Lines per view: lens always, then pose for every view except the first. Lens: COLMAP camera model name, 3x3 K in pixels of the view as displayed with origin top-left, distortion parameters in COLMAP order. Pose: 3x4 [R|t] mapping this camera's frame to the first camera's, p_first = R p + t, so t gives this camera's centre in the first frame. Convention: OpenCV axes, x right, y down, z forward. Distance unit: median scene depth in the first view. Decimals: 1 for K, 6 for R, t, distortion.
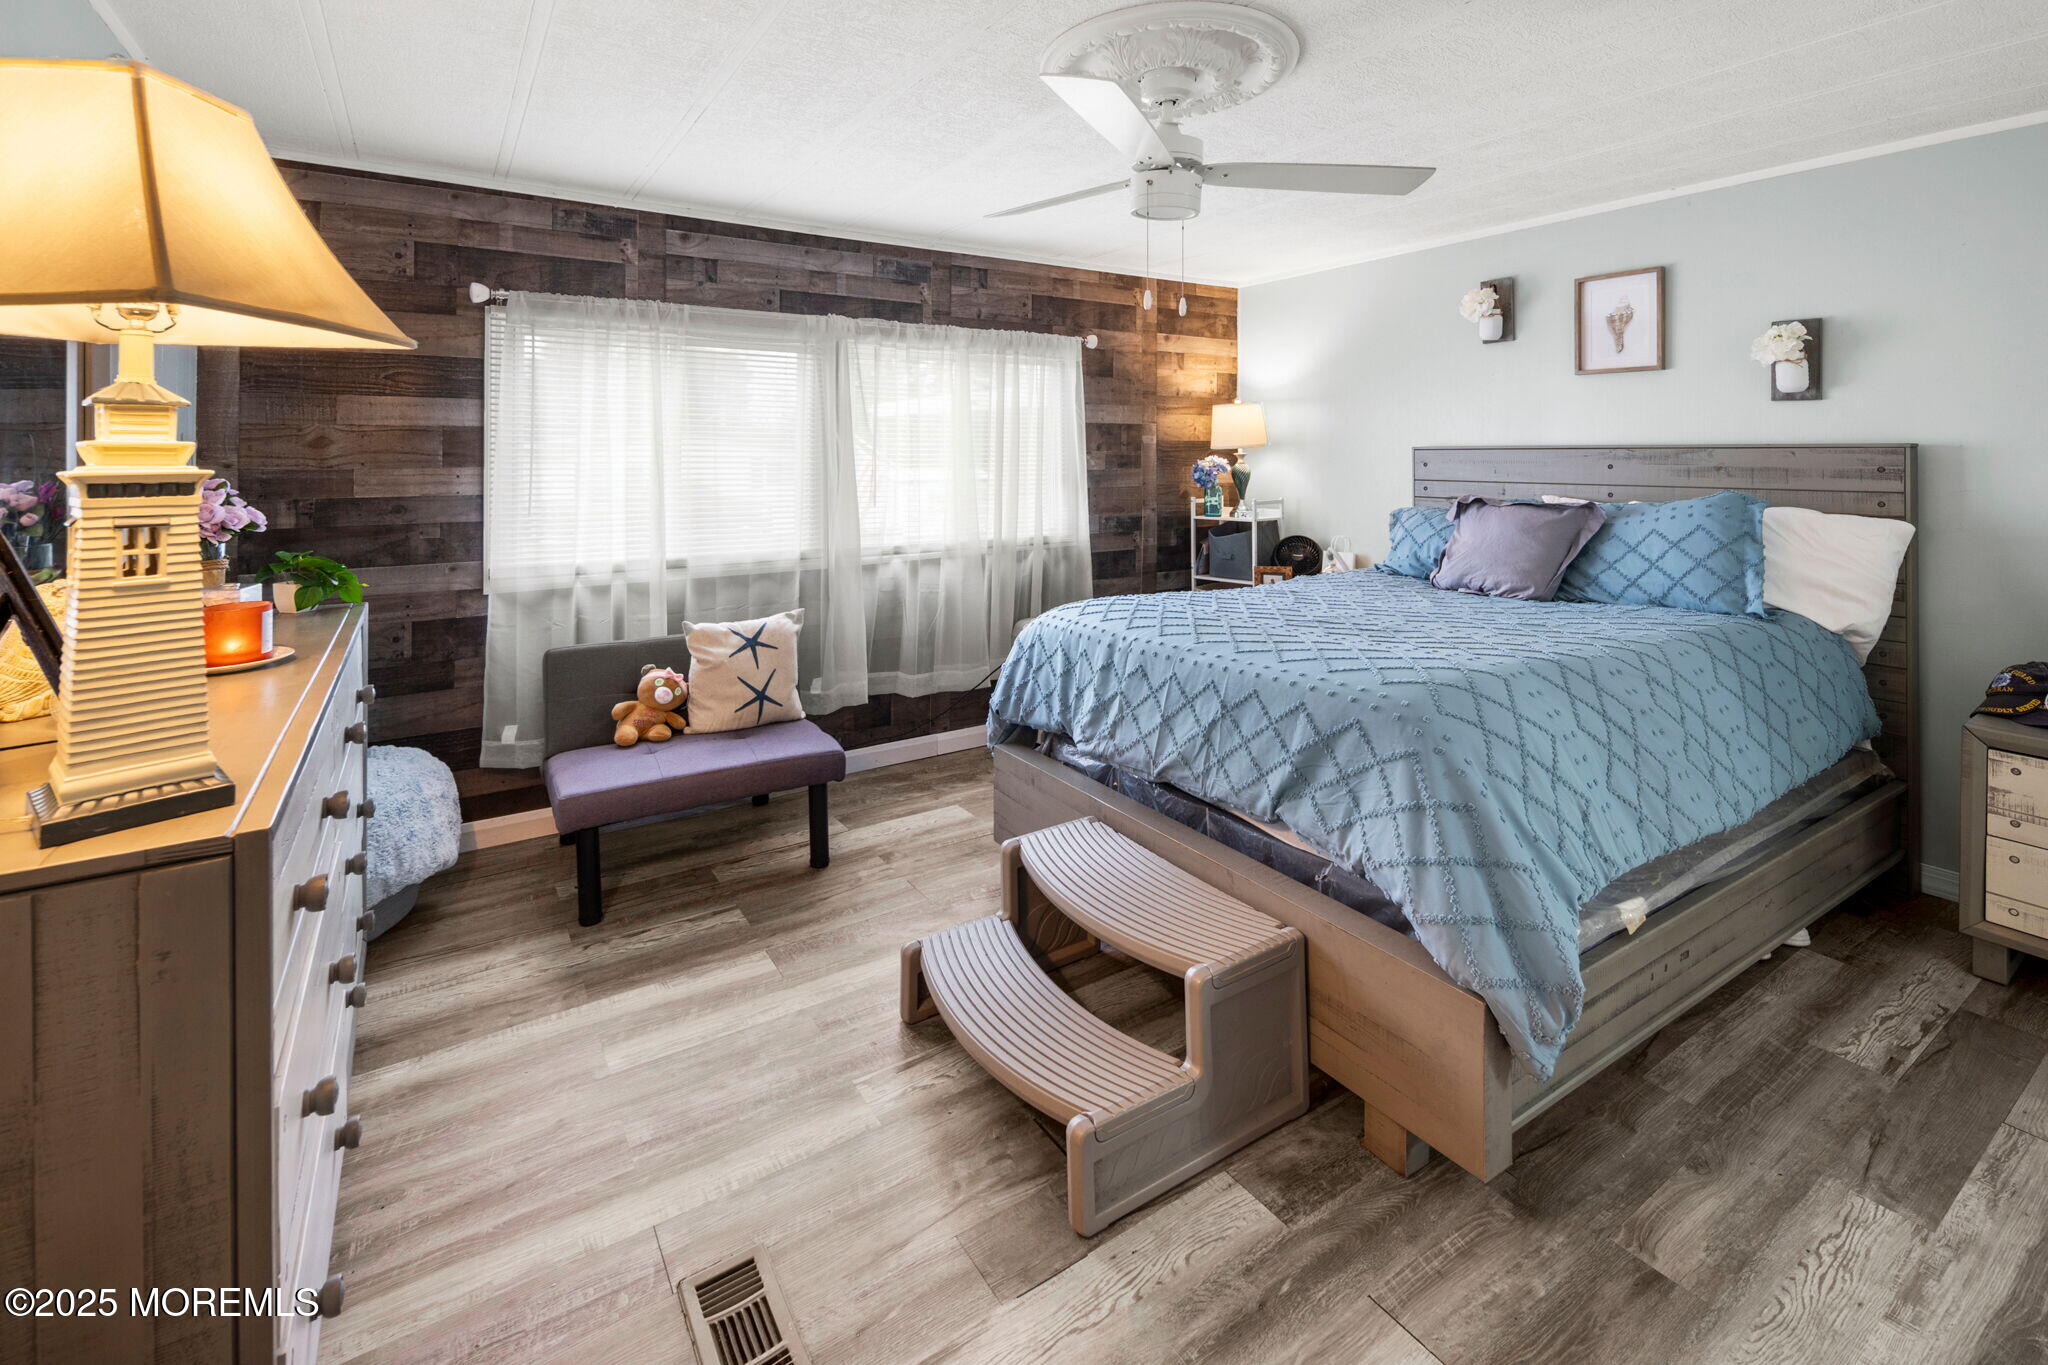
lens RADIAL K [[906.9, 0, 1031.7], [0, 906.9, 557.6], [0, 0, 1]] dist [-0.002635, -0.000510]
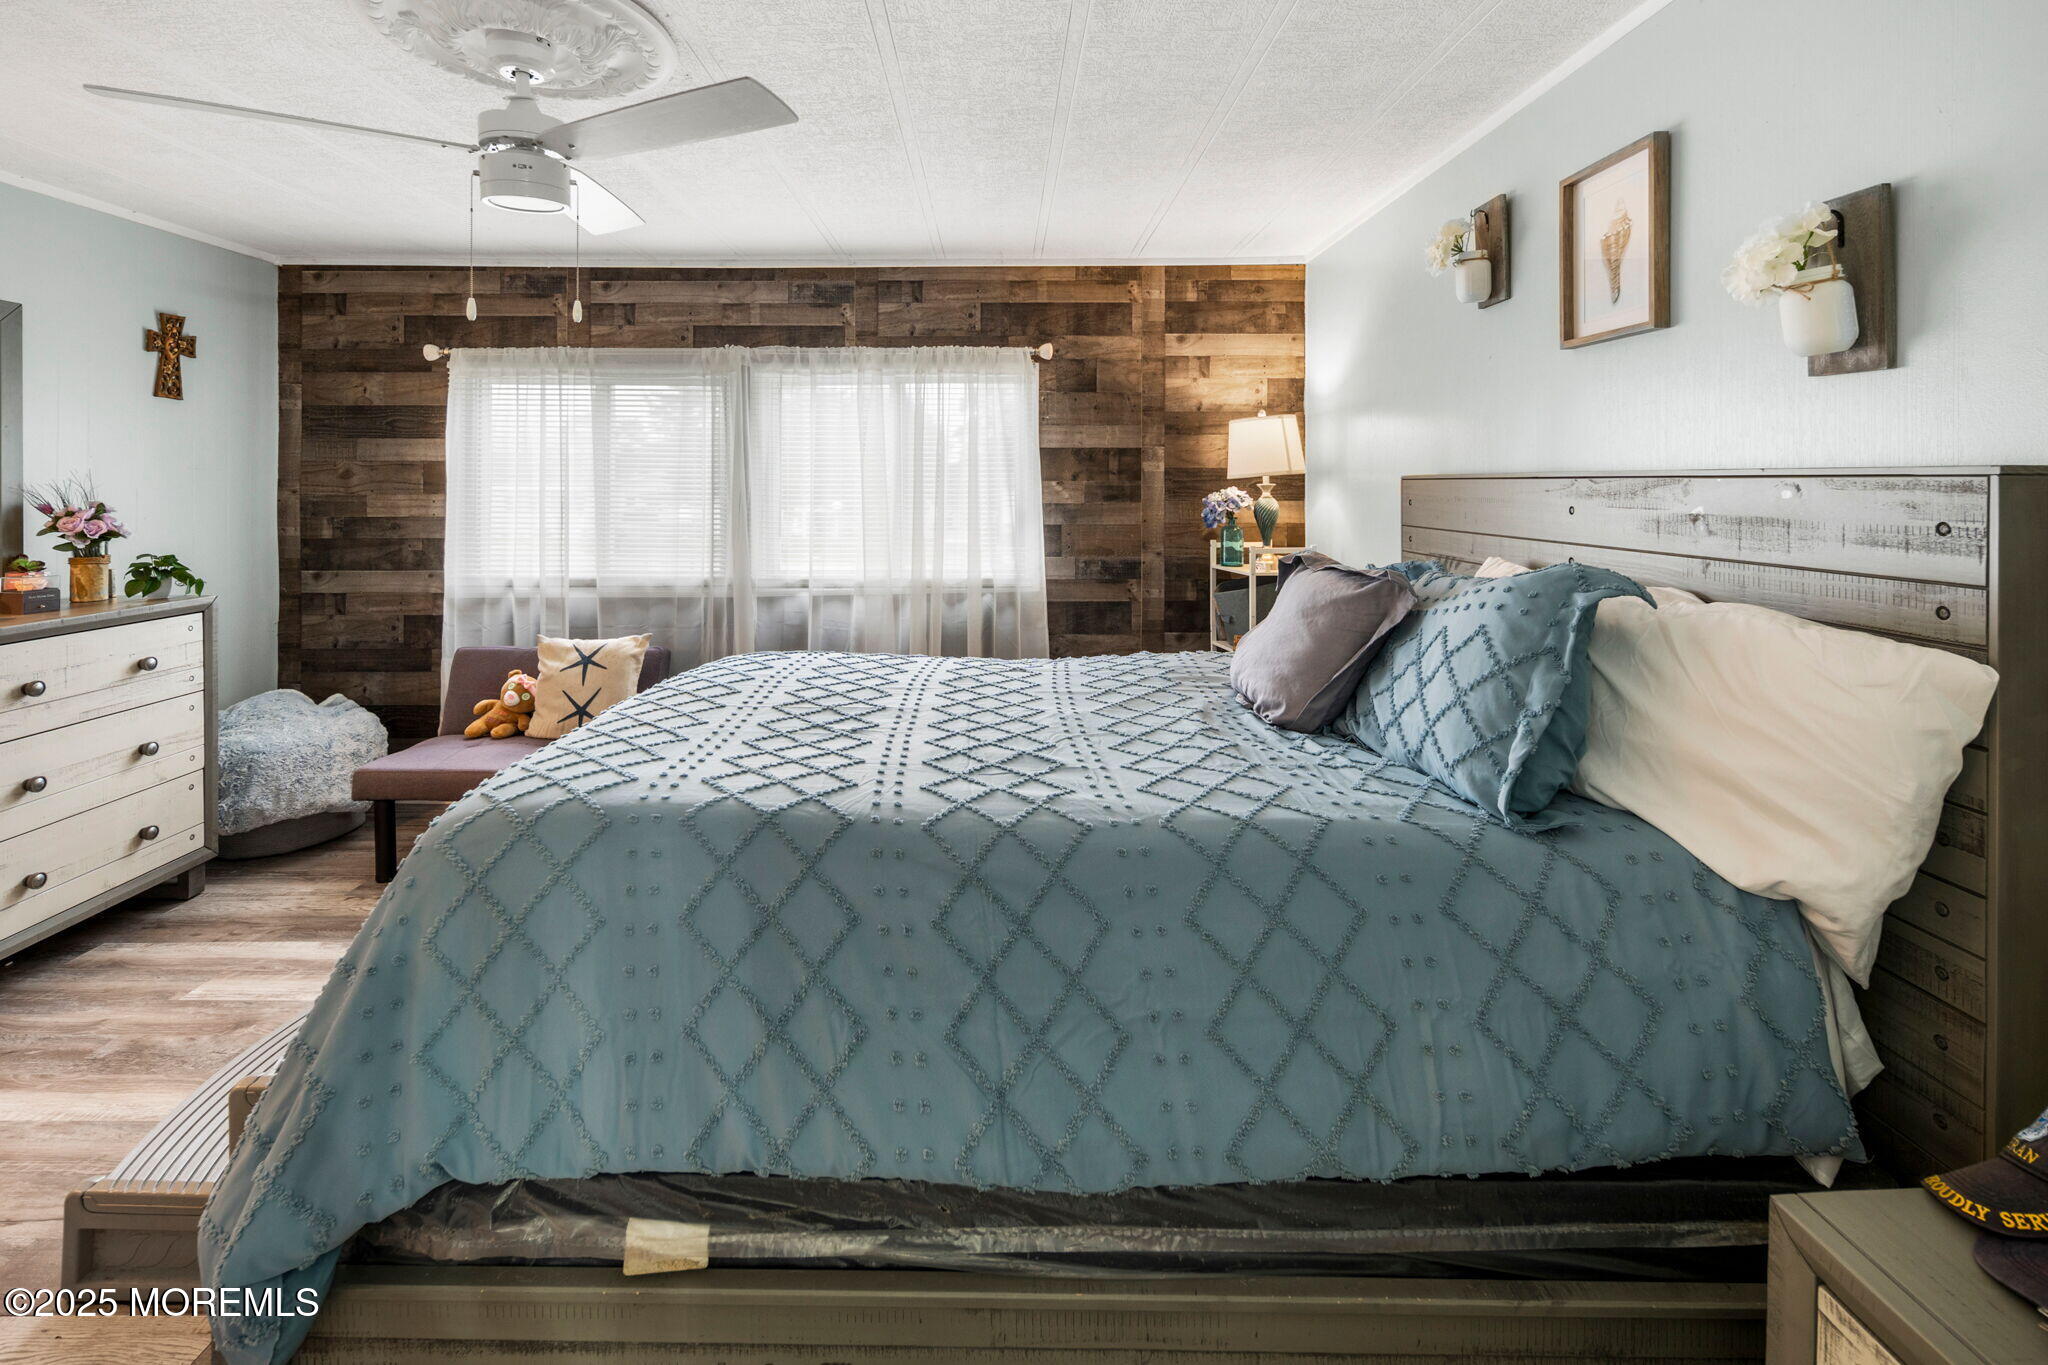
lens RADIAL K [[927.5, 0, 1019.7], [0, 927.5, 582.6], [0, 0, 1]] dist [-0.000672, -0.000111]
pose [[0.836281, 0.060758, -0.544925, 0.600066], [-0.063809, 0.997873, 0.013334, -0.038056], [0.544576, 0.023620, 0.838379, 0.304633]]
